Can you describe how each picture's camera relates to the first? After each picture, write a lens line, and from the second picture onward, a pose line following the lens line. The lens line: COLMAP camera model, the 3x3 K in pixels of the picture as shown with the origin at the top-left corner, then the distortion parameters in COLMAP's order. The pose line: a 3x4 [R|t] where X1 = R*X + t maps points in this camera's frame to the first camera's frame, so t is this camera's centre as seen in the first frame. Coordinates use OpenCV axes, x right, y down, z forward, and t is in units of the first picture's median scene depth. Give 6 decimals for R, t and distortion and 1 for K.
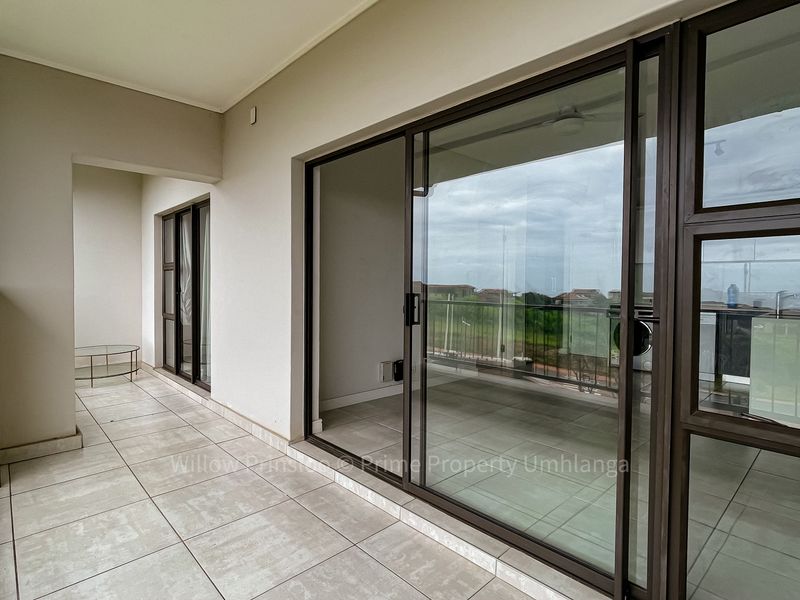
lens RADIAL K [[429.2, 0, 399.8], [0, 429.2, 296.4], [0, 0, 1]] dist [-0.003215, -0.001532]
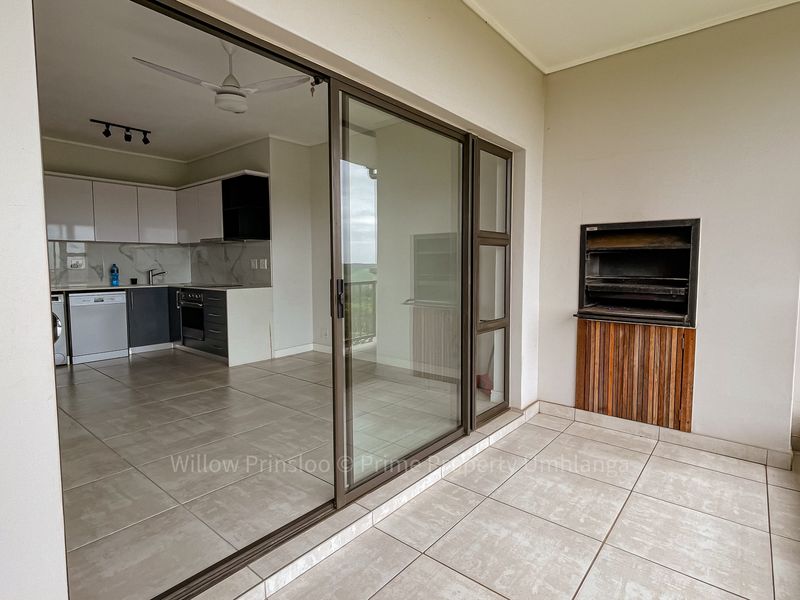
lens RADIAL K [[429.2, 0, 399.8], [0, 429.2, 296.4], [0, 0, 1]] dist [-0.003215, -0.001532]
pose [[-0.123106, -0.080468, 0.989126, -0.654813], [0.028787, 0.995998, 0.084610, -0.032163], [-0.991976, 0.038890, -0.120297, 0.774813]]
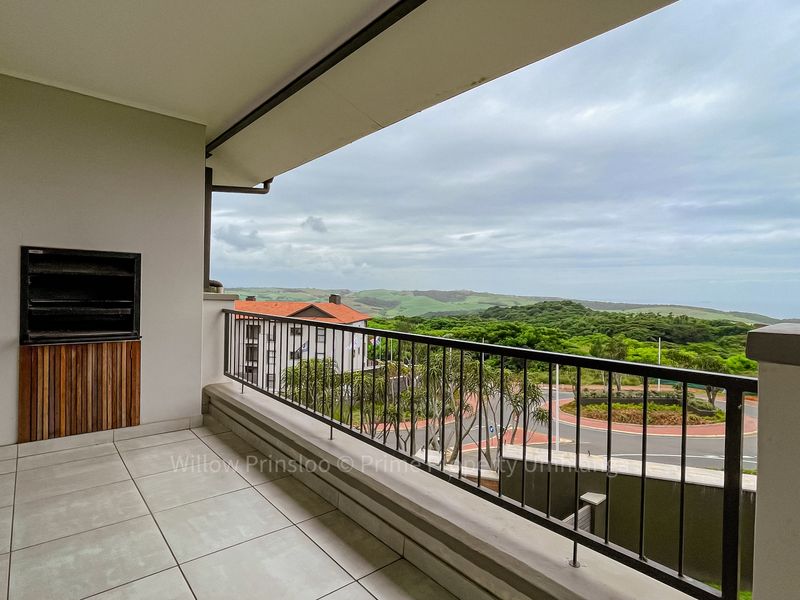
lens RADIAL K [[429.2, 0, 399.8], [0, 429.2, 296.4], [0, 0, 1]] dist [-0.003215, -0.001532]
pose [[-0.998628, -0.026518, 0.045154, -0.575307], [-0.024708, 0.998887, 0.040176, -0.050679], [-0.046170, 0.039005, -0.998172, 1.173885]]
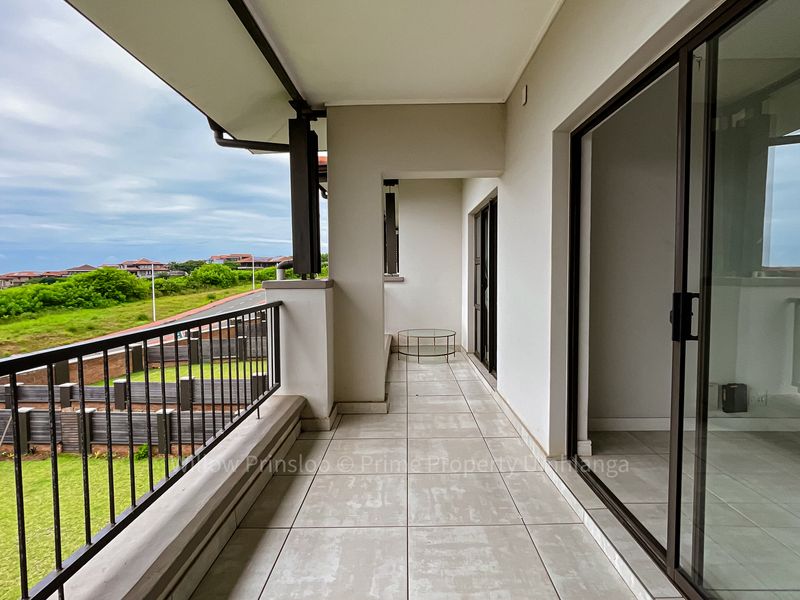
lens RADIAL K [[429.2, 0, 399.8], [0, 429.2, 296.4], [0, 0, 1]] dist [-0.003215, -0.001532]
pose [[0.717446, 0.023953, -0.696202, 0.135490], [-0.008389, 0.999633, 0.025747, -0.011883], [0.696564, -0.012632, 0.717384, 0.166314]]
